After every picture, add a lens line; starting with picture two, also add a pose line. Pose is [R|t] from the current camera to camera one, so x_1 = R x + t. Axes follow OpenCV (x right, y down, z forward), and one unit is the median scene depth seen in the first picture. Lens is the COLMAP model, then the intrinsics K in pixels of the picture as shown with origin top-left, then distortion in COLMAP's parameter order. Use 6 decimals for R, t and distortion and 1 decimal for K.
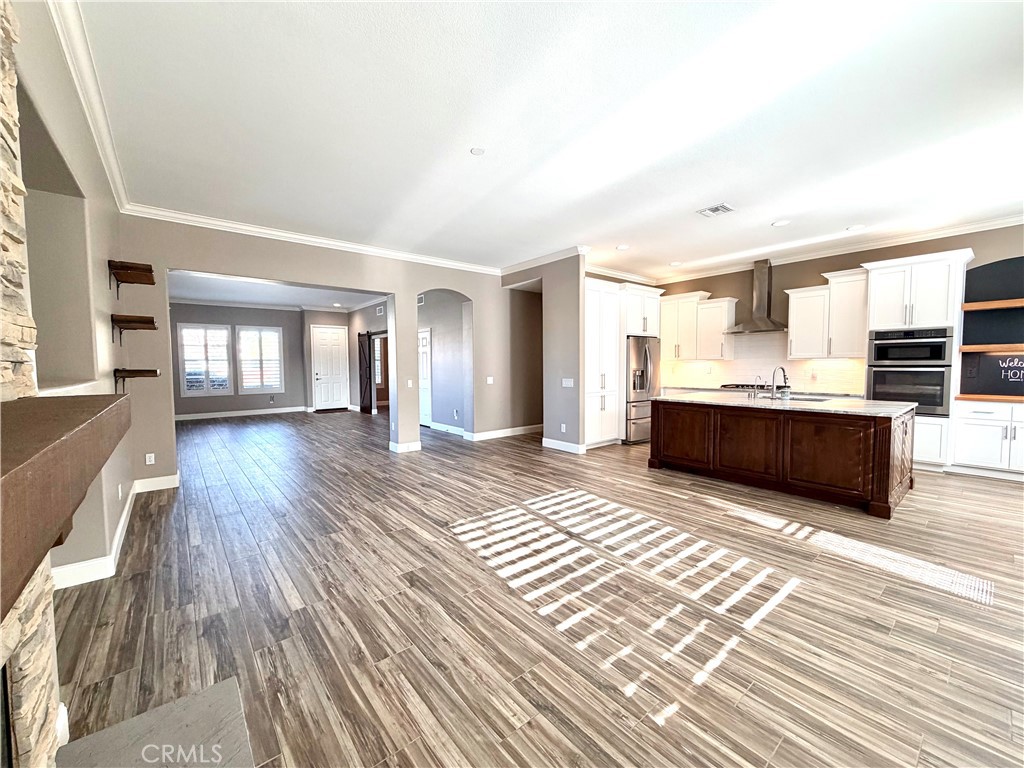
lens RADIAL K [[408.4, 0, 506.3], [0, 408.4, 387.7], [0, 0, 1]] dist [-0.002810, 0.000015]
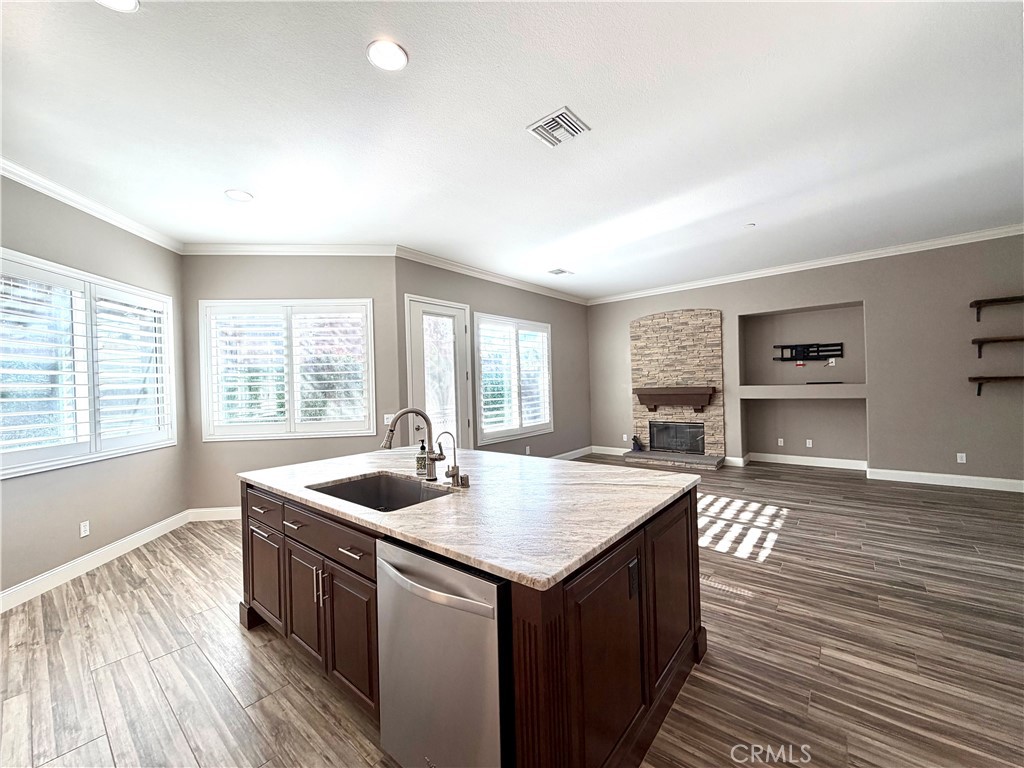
lens RADIAL K [[408.4, 0, 511.6], [0, 408.4, 381.7], [0, 0, 1]] dist [-0.002810, 0.000015]
pose [[-0.979184, 0.036852, -0.199602, 0.620765], [0.026939, 0.998276, 0.052156, -0.095243], [0.201180, 0.045693, -0.978488, 1.372743]]
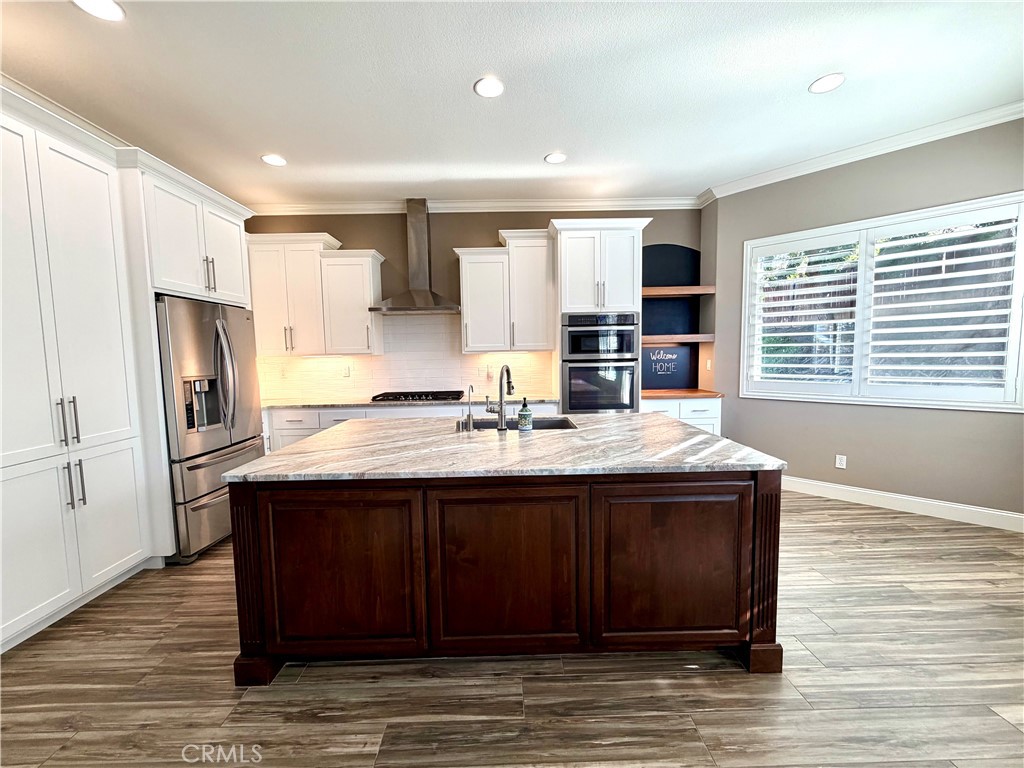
lens RADIAL K [[408.4, 0, 508.1], [0, 408.4, 383.3], [0, 0, 1]] dist [-0.002810, 0.000015]
pose [[0.618989, -0.061122, 0.783018, 0.242579], [0.058735, 0.997778, 0.031455, -0.042366], [-0.783201, 0.026520, 0.621203, 0.623064]]
